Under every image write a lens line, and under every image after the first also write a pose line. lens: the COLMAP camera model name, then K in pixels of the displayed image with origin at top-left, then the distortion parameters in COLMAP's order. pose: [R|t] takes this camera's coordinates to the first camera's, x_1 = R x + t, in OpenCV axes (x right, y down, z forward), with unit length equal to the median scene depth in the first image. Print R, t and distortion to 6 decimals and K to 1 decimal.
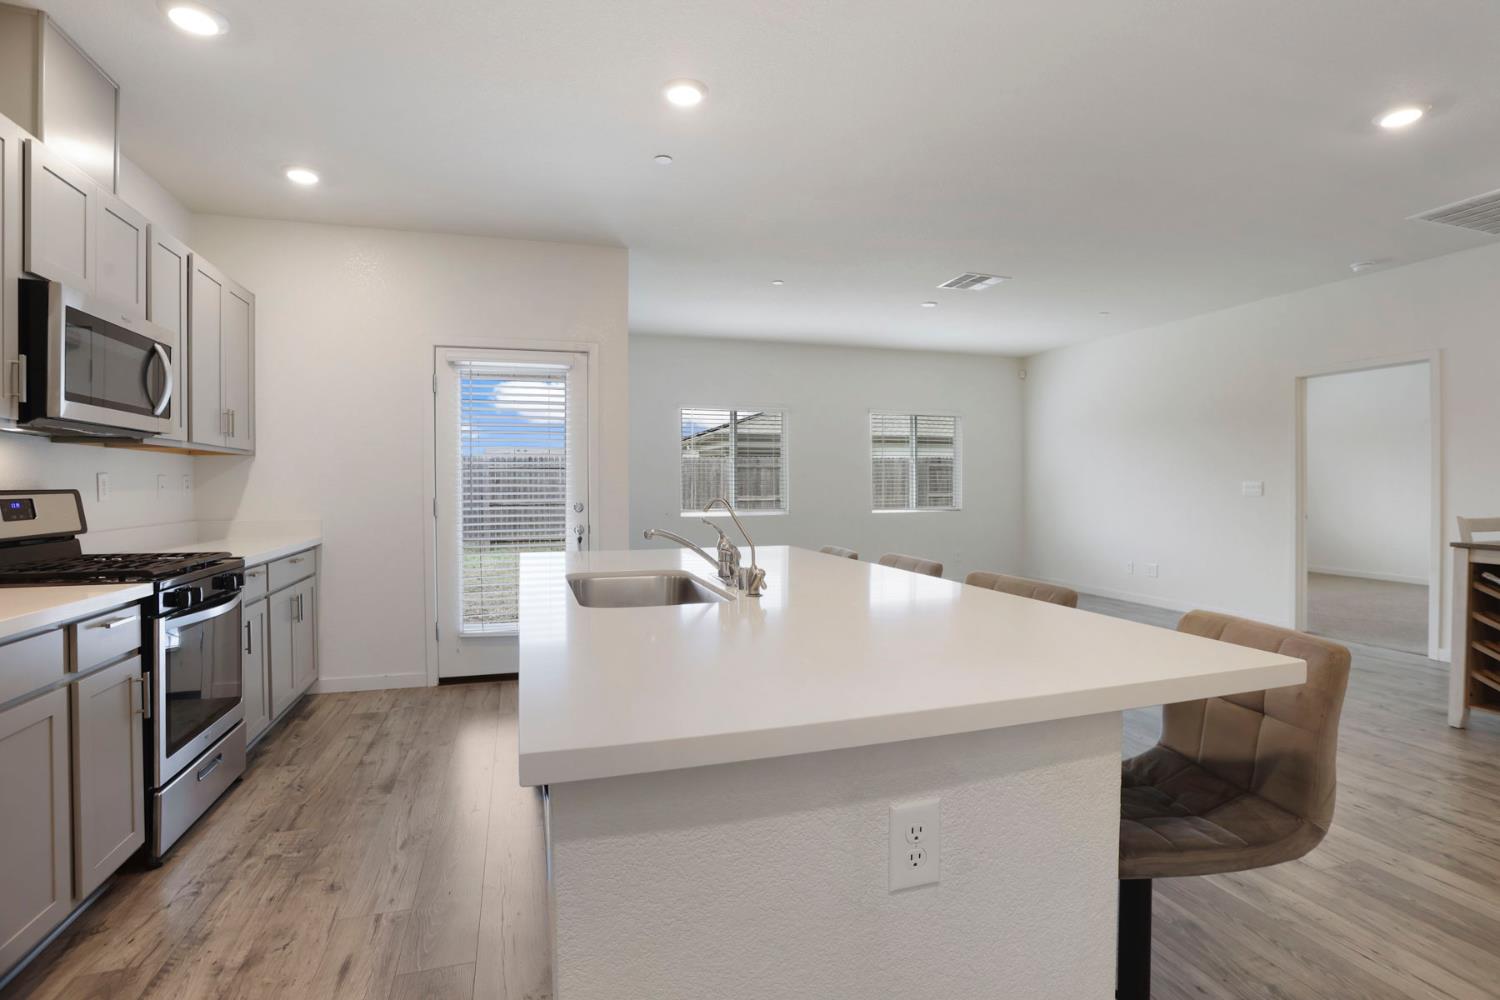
lens RADIAL K [[725.7, 0, 750.0], [0, 725.7, 500.0], [0, 0, 1]] dist [-0.036637, 0.000084]
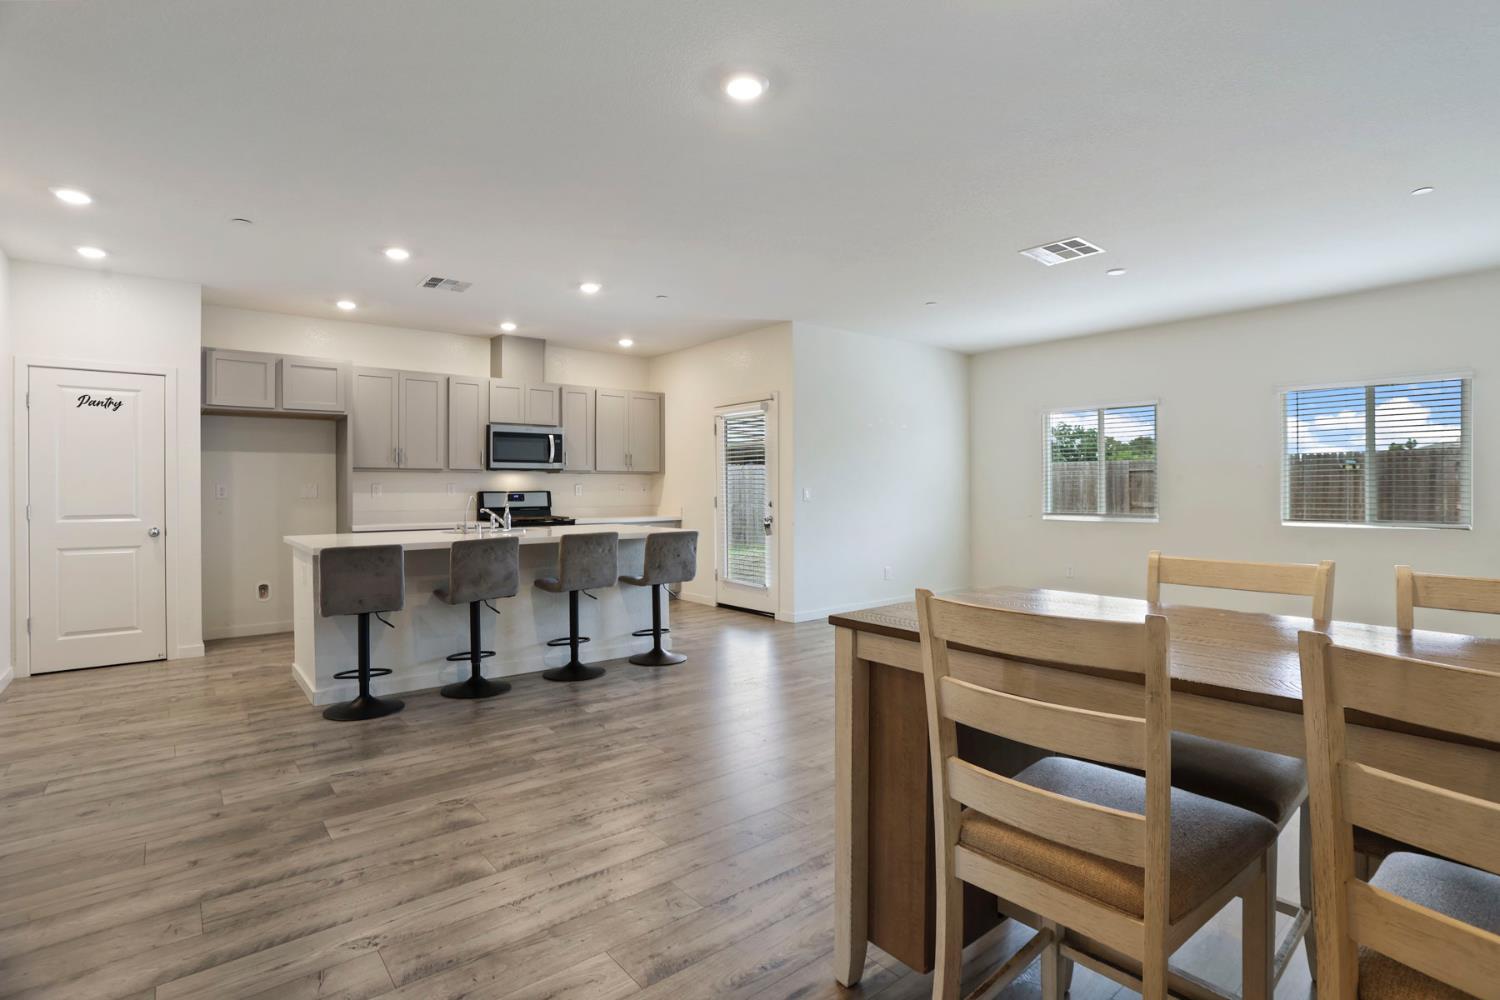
lens RADIAL K [[741.8, 0, 757.2], [0, 741.8, 485.3], [0, 0, 1]] dist [-0.054871, 0.029937]
pose [[0.367906, -0.002551, -0.929859, 1.935140], [-0.016694, 0.999817, -0.009348, -0.022207], [0.929713, 0.018962, 0.367796, 0.693973]]
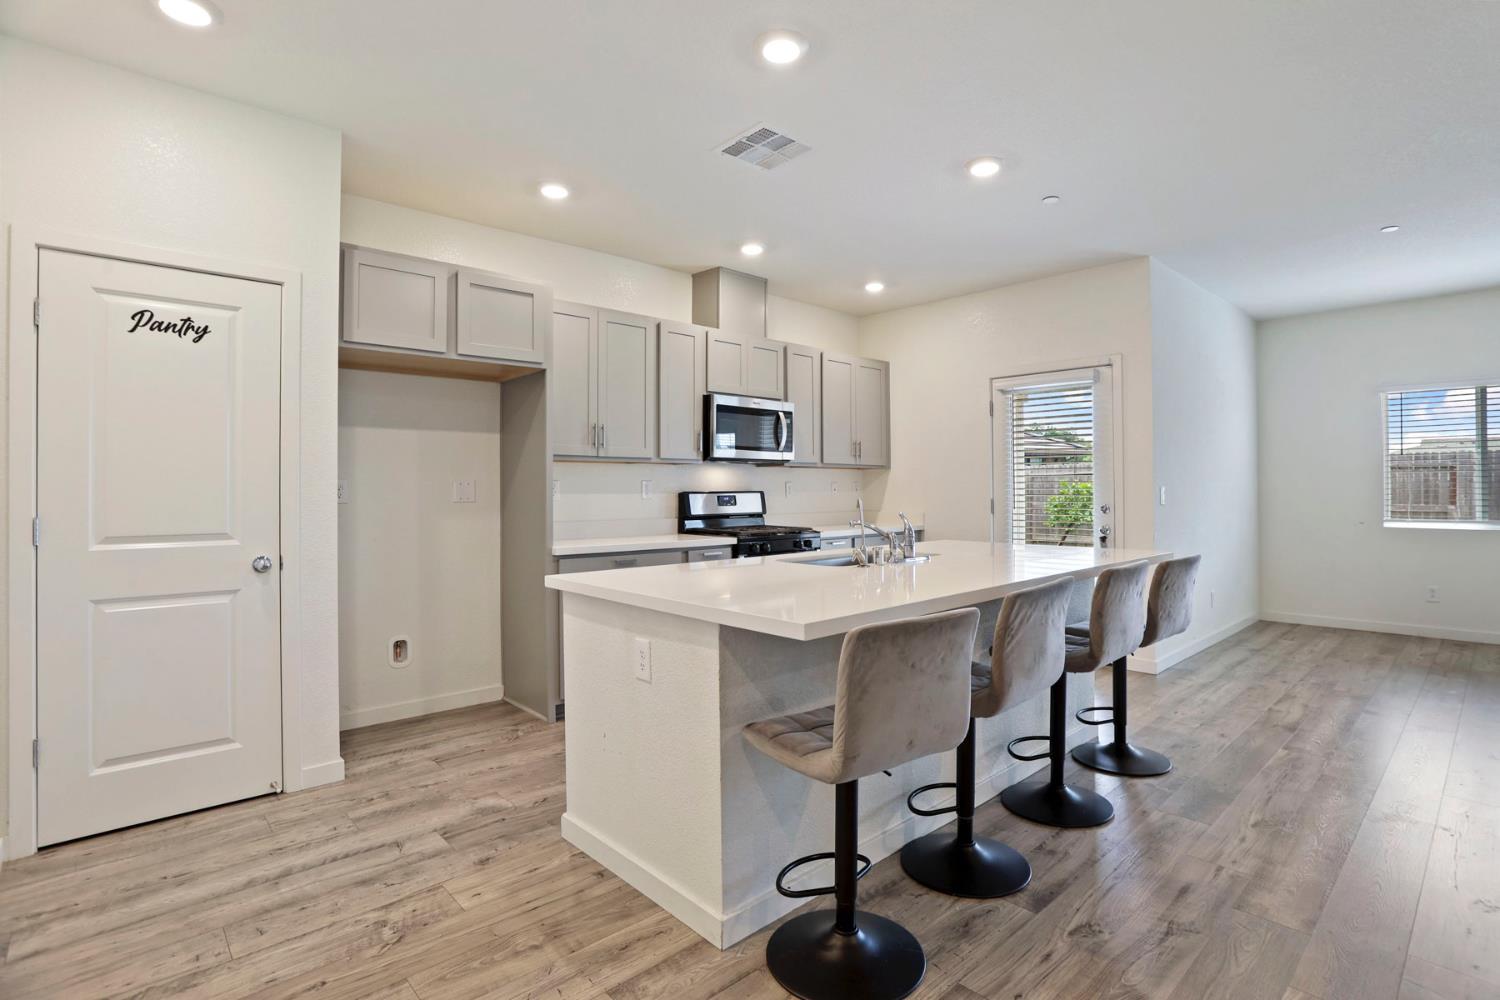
lens RADIAL K [[728.0, 0, 744.8], [0, 728.0, 483.5], [0, 0, 1]] dist [-0.037582, 0.020271]
pose [[0.426766, -0.004366, -0.904352, 0.817664], [-0.018458, 0.999738, -0.013537, -0.007155], [0.904174, 0.022470, 0.426574, 0.103237]]
